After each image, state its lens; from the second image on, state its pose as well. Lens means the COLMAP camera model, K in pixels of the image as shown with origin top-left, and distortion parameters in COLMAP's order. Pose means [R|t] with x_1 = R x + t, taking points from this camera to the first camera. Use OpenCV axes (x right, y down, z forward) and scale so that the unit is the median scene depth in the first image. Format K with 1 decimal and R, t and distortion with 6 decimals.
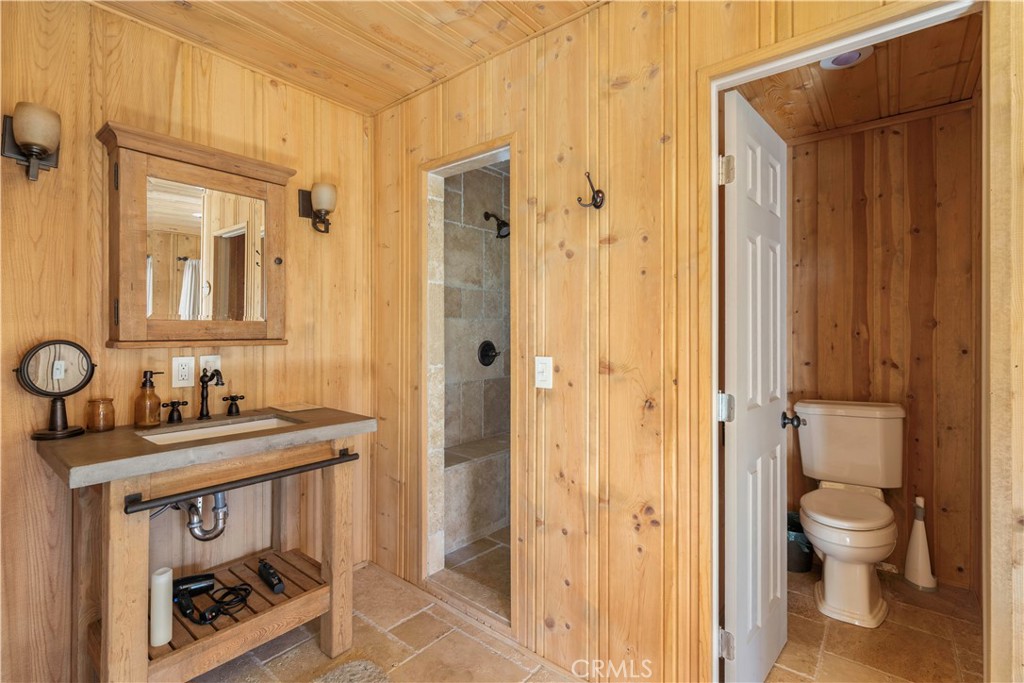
lens RADIAL K [[466.1, 0, 512.6], [0, 466.1, 332.8], [0, 0, 1]] dist [0.002666, 0.000006]
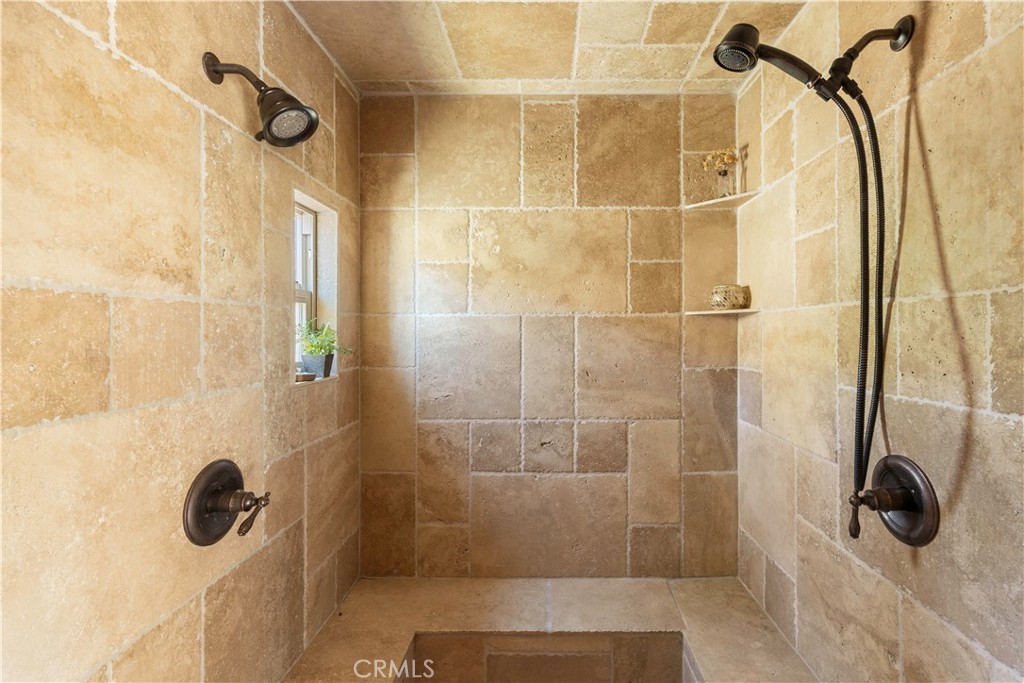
lens RADIAL K [[439.5, 0, 515.2], [0, 439.5, 333.7], [0, 0, 1]] dist [-0.001014, -0.000115]
pose [[0.783133, -0.003246, 0.621846, -0.106528], [-0.002985, 0.999955, 0.008979, -0.096439], [-0.621847, -0.008888, 0.783088, 0.841597]]
